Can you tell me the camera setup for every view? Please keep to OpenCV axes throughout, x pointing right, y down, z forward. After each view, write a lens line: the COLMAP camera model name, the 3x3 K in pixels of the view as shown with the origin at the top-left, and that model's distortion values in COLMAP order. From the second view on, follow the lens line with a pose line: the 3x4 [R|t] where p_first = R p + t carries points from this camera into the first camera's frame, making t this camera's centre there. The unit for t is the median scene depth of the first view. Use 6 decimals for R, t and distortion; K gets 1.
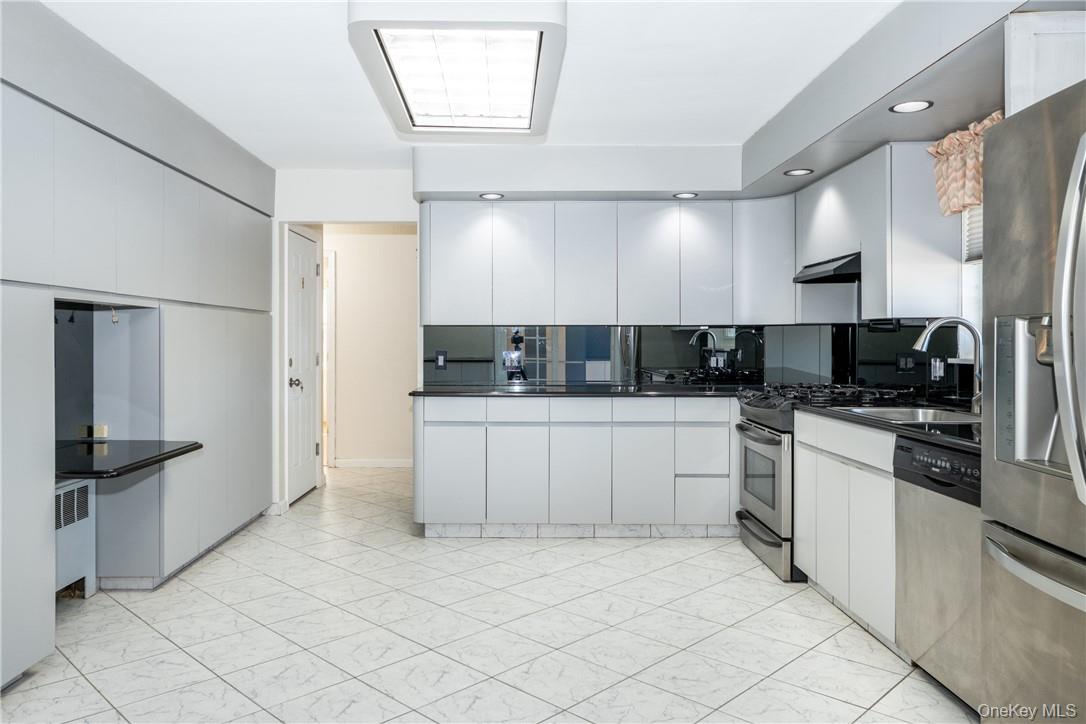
lens RADIAL K [[732.7, 0, 512.1], [0, 732.7, 345.0], [0, 0, 1]] dist [0.000193, 0.000532]
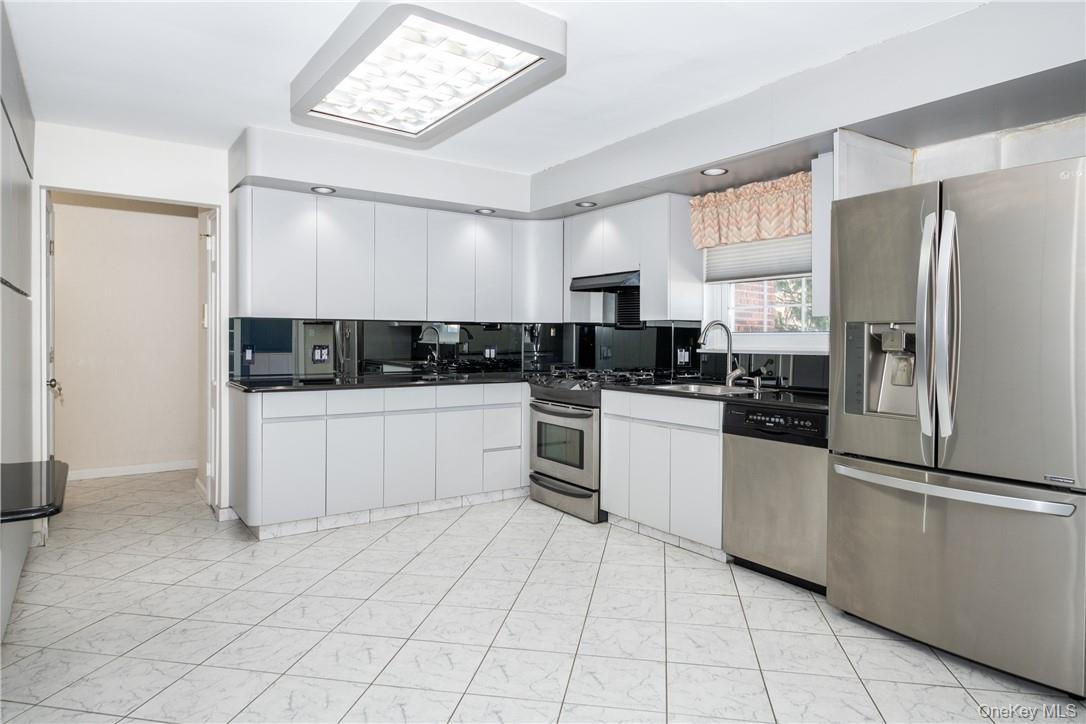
lens RADIAL K [[640.5, 0, 567.0], [0, 640.5, 347.1], [0, 0, 1]] dist [-0.000776, -0.000347]
pose [[0.823855, -0.003923, 0.566787, -0.277329], [-0.003381, 0.999924, 0.011835, 0.000316], [-0.566791, -0.011667, 0.823779, 0.097093]]
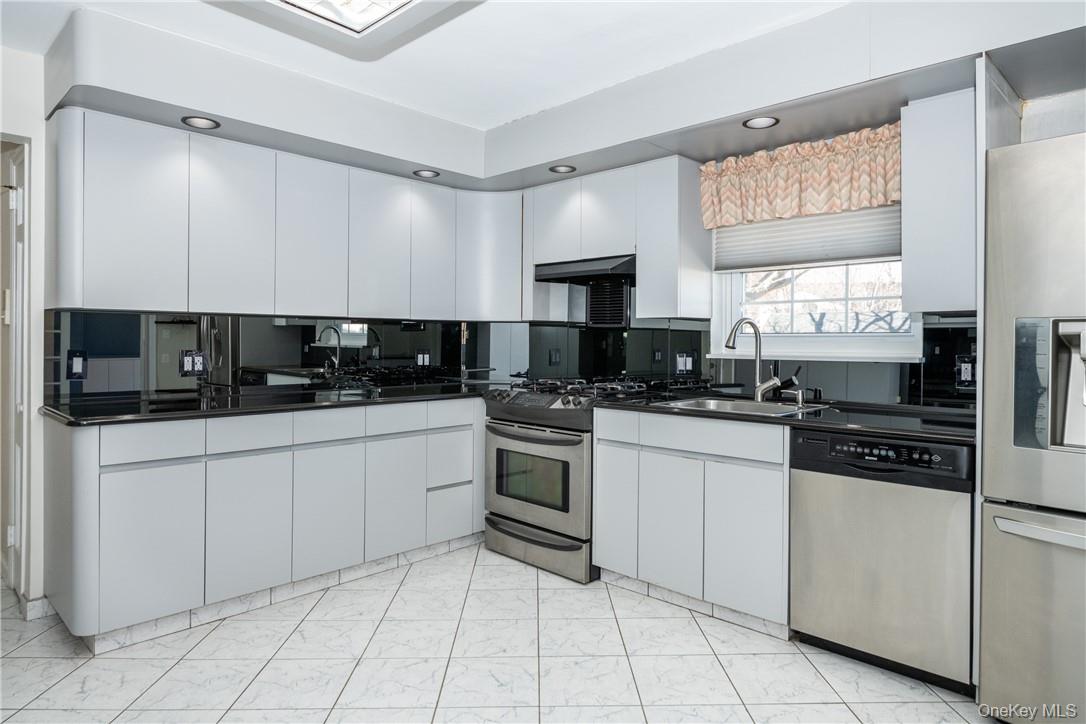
lens RADIAL K [[666.8, 0, 582.1], [0, 666.8, 345.1], [0, 0, 1]] dist [-0.001790, -0.002740]
pose [[0.707185, -0.000444, 0.707028, -0.237735], [-0.003661, 0.999984, 0.004291, 0.000198], [-0.707019, -0.005623, 0.707172, 0.344563]]
